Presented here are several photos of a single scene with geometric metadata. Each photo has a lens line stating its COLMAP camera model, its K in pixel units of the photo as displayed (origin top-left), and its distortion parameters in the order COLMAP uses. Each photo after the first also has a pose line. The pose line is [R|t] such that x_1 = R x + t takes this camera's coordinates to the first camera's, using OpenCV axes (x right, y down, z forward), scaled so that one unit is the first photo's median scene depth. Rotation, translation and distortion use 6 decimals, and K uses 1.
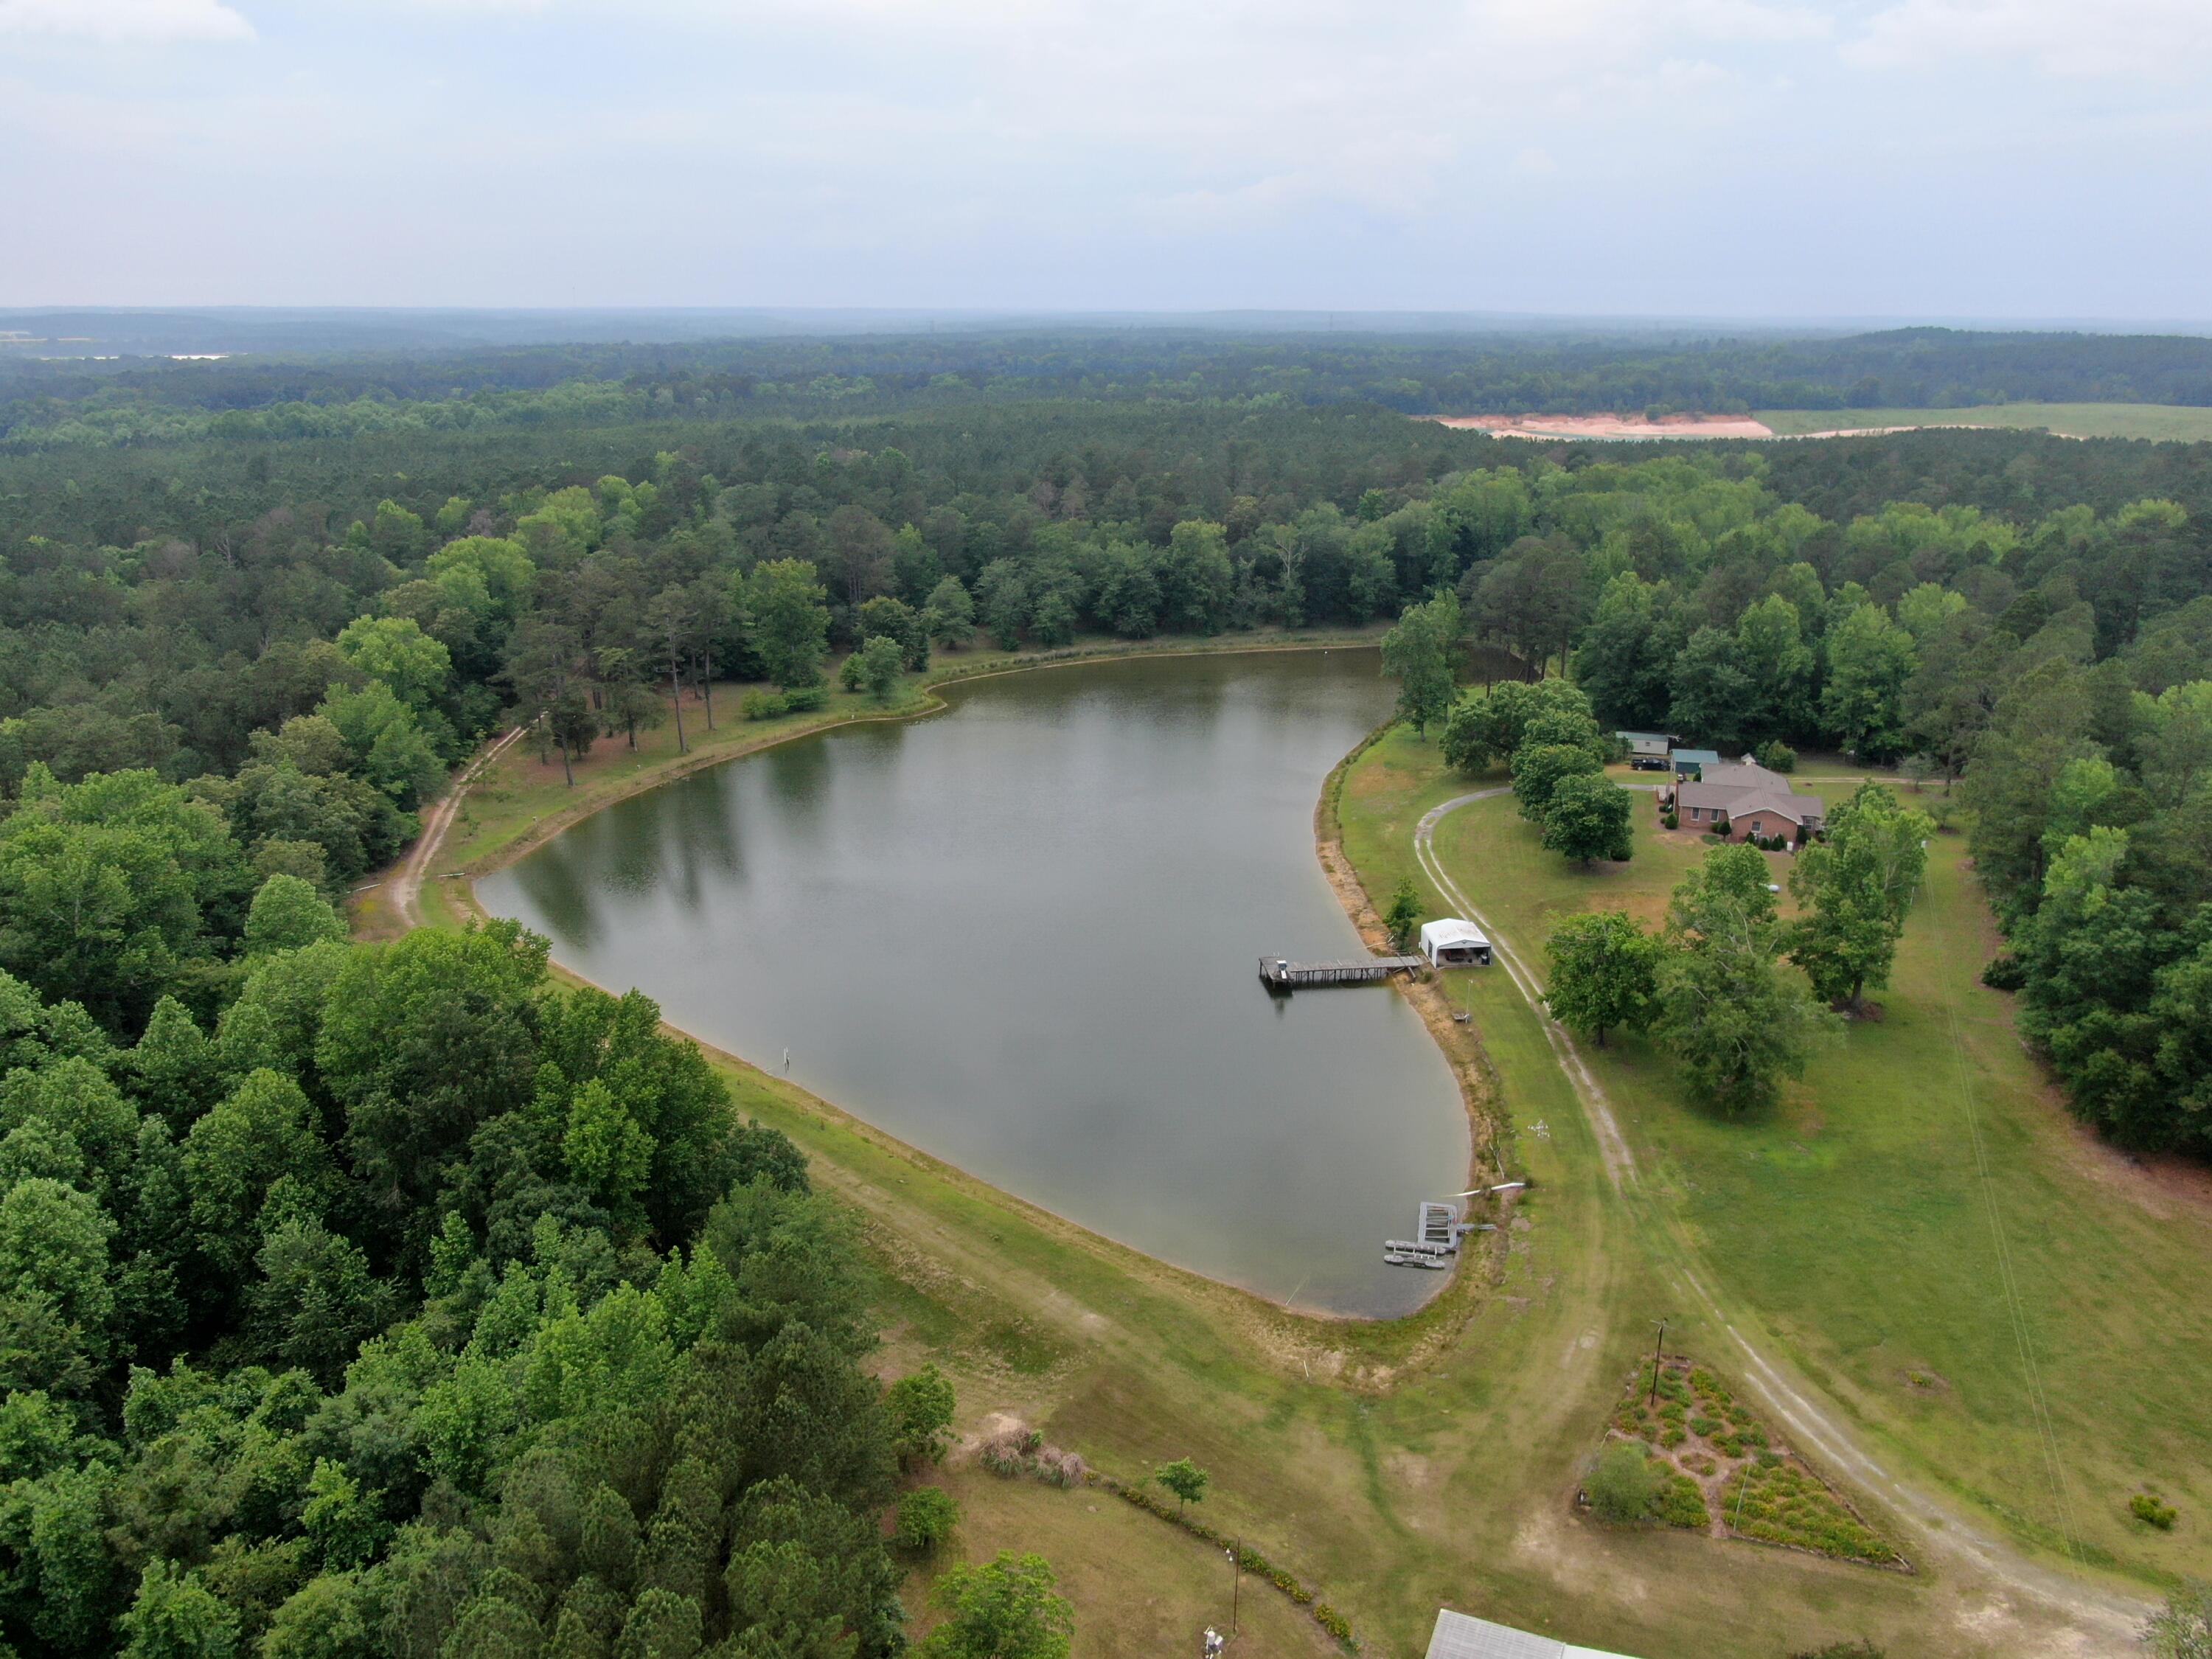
lens RADIAL K [[1592.2, 0, 1106.0], [0, 1592.2, 829.5], [0, 0, 1]] dist [-0.019343, 0.004152]
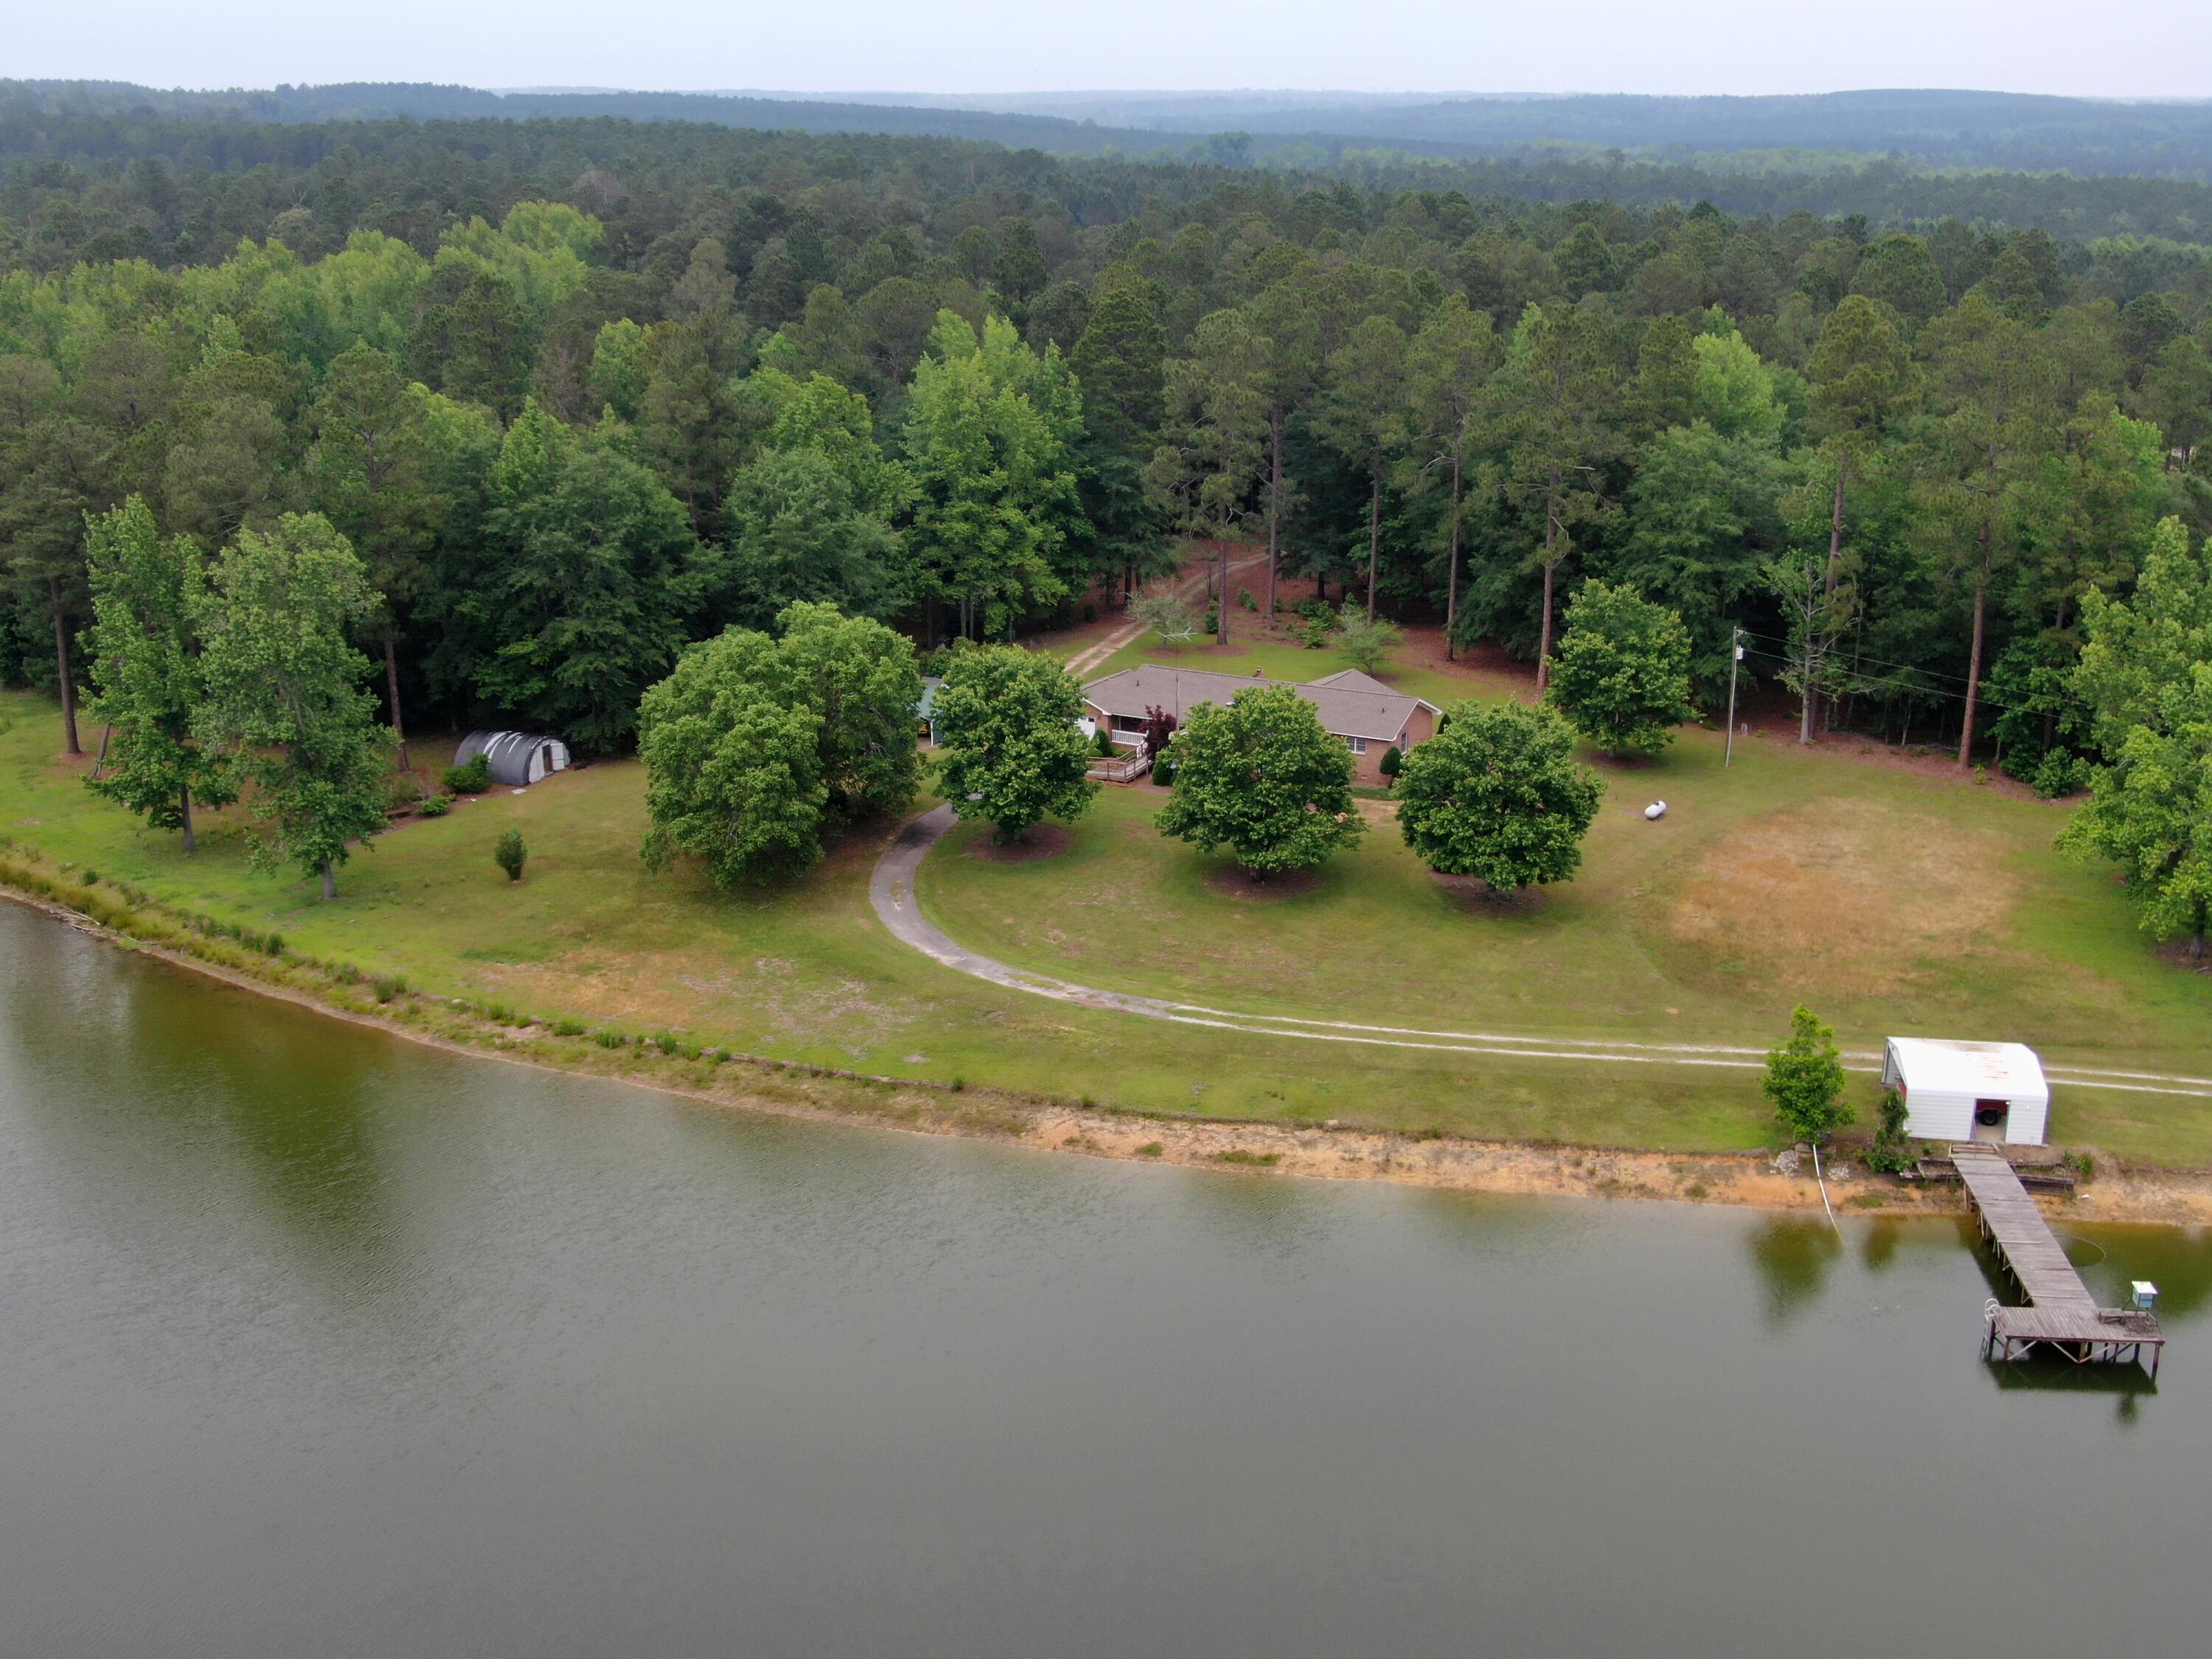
lens RADIAL K [[2436.0, 0, 1106.0], [0, 2436.0, 829.5], [0, 0, 1]] dist [0.087037, -0.000640]
pose [[0.208901, -0.280700, 0.936786, -0.262116], [0.299626, 0.930223, 0.211918, -0.123111], [-0.930905, 0.236416, 0.278430, 0.612250]]
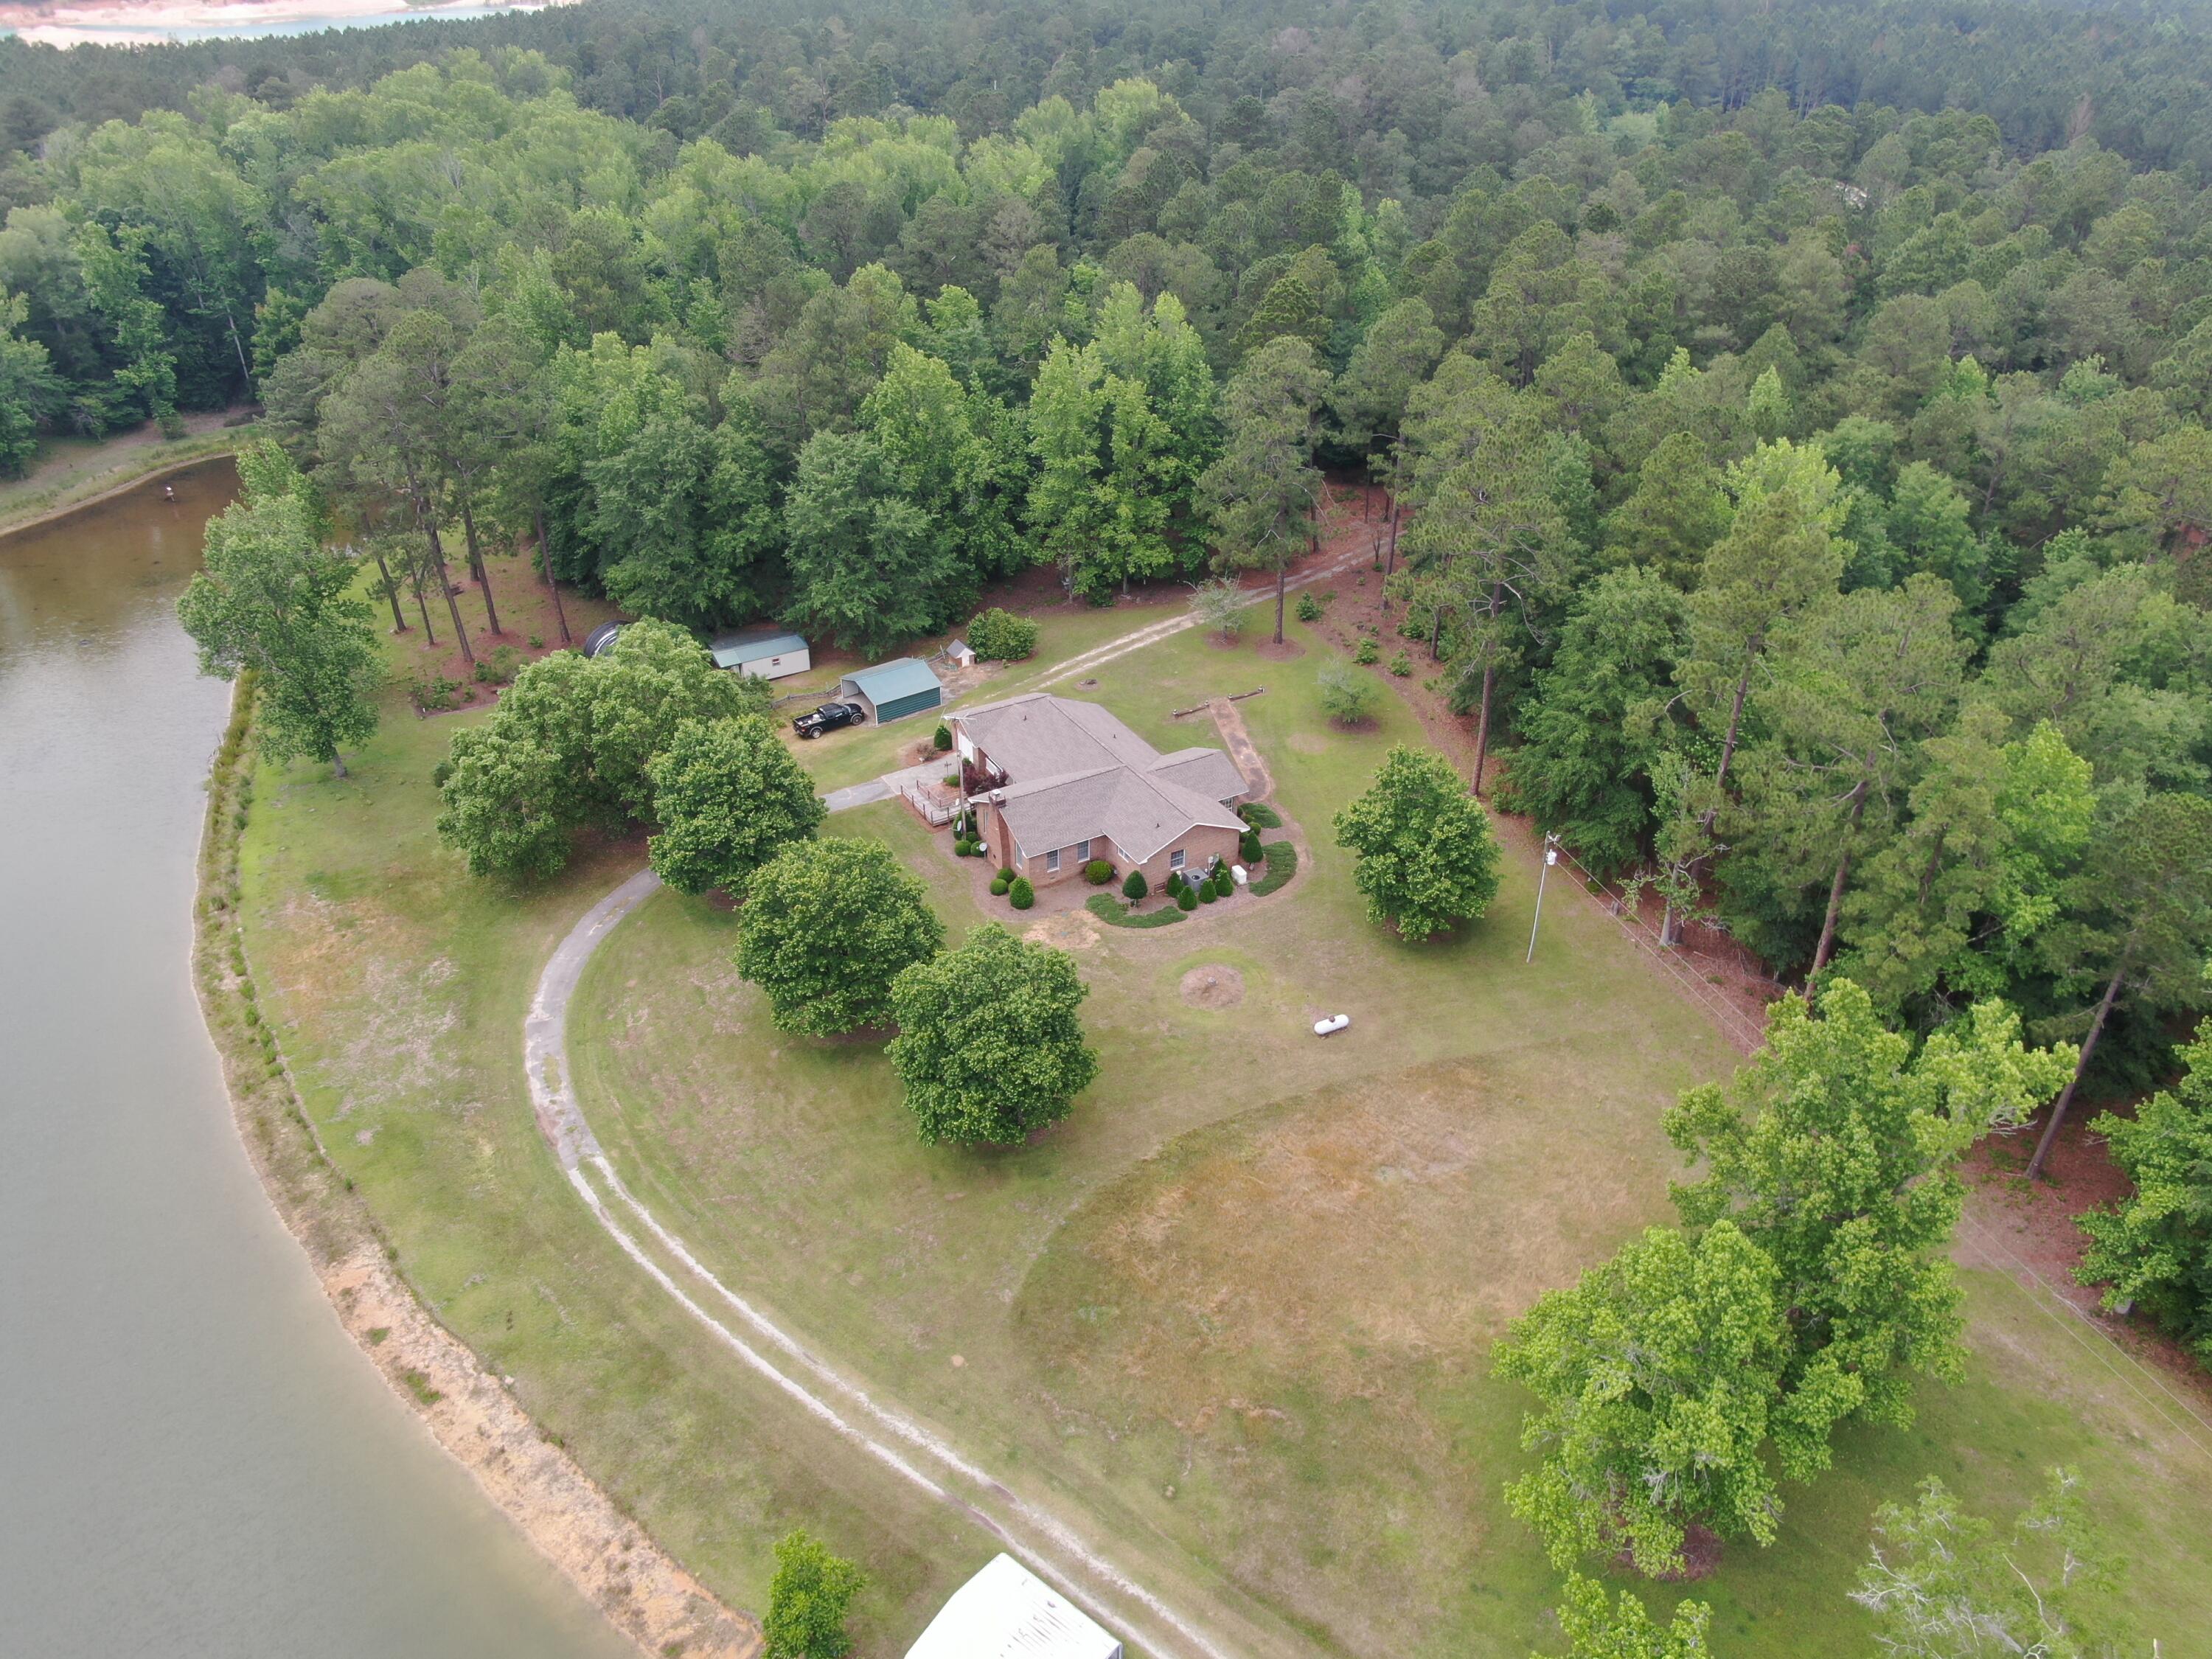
lens RADIAL K [[1592.2, 0, 1106.0], [0, 1592.2, 829.5], [0, 0, 1]] dist [-0.019343, 0.004152]
pose [[0.690016, -0.383897, 0.613597, 0.052000], [0.226083, 0.919650, 0.321139, -0.129679], [-0.687578, -0.082867, 0.721366, 0.446784]]
